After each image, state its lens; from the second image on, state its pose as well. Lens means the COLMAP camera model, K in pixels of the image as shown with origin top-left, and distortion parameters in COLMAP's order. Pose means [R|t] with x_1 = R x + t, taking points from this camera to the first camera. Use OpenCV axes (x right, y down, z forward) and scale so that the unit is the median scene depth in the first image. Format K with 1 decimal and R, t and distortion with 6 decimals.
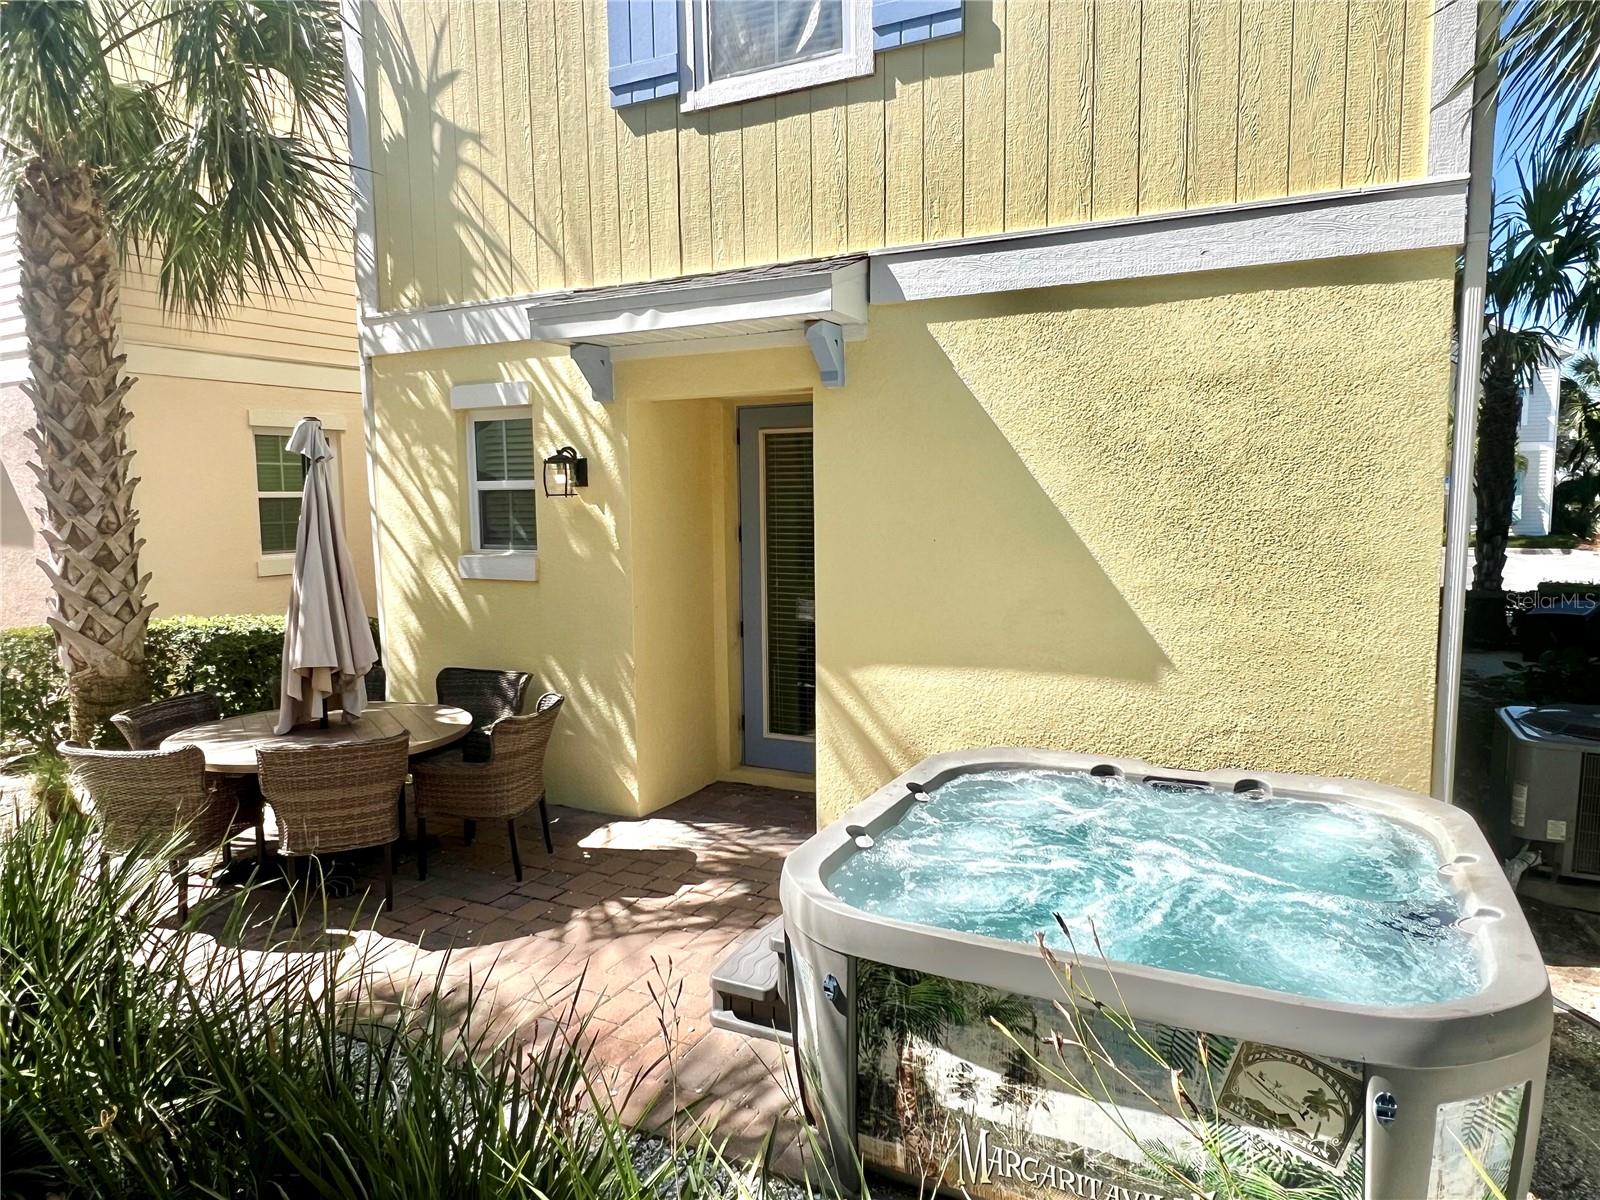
lens RADIAL K [[1039.0, 0, 798.2], [0, 1039.0, 606.7], [0, 0, 1]] dist [0.016528, -0.001657]
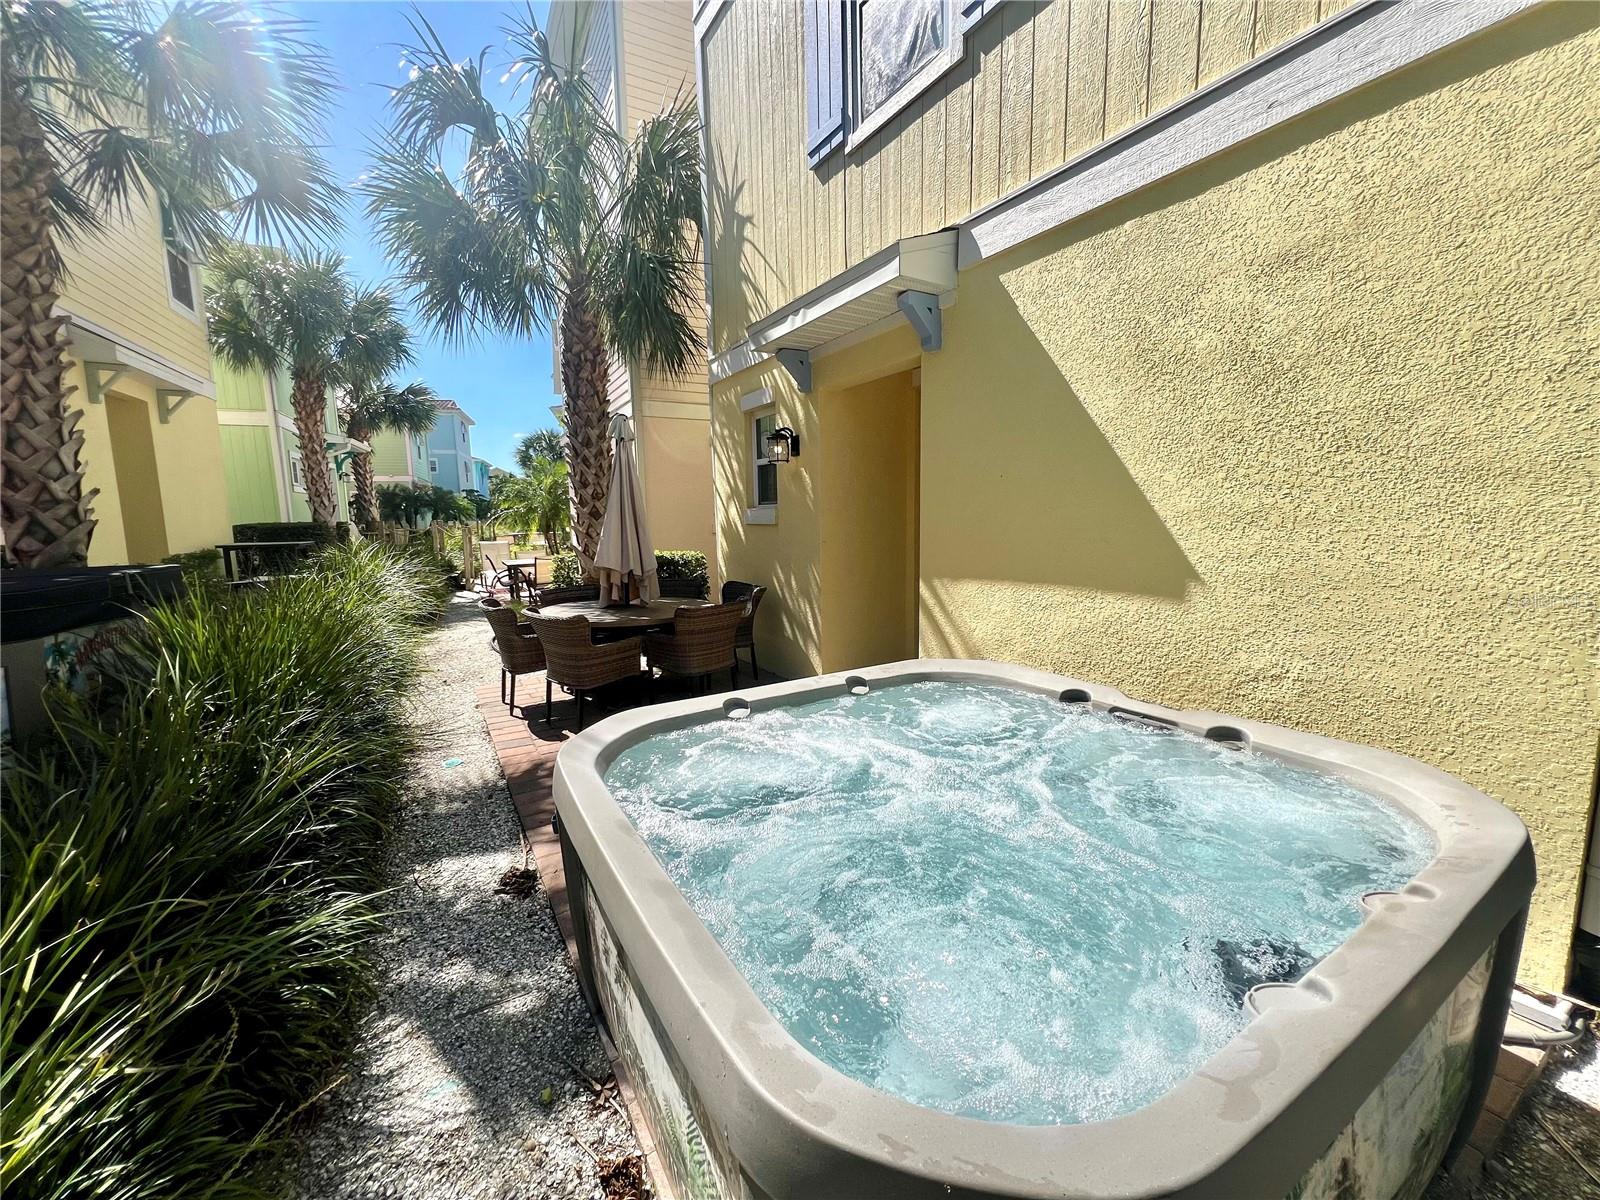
lens RADIAL K [[641.1, 0, 797.8], [0, 641.1, 598.2], [0, 0, 1]] dist [0.004718, 0.000897]
pose [[0.850170, 0.068102, -0.522086, 0.323569], [-0.053596, 0.997643, 0.042857, 0.049367], [0.523774, -0.008454, 0.851816, 0.315667]]
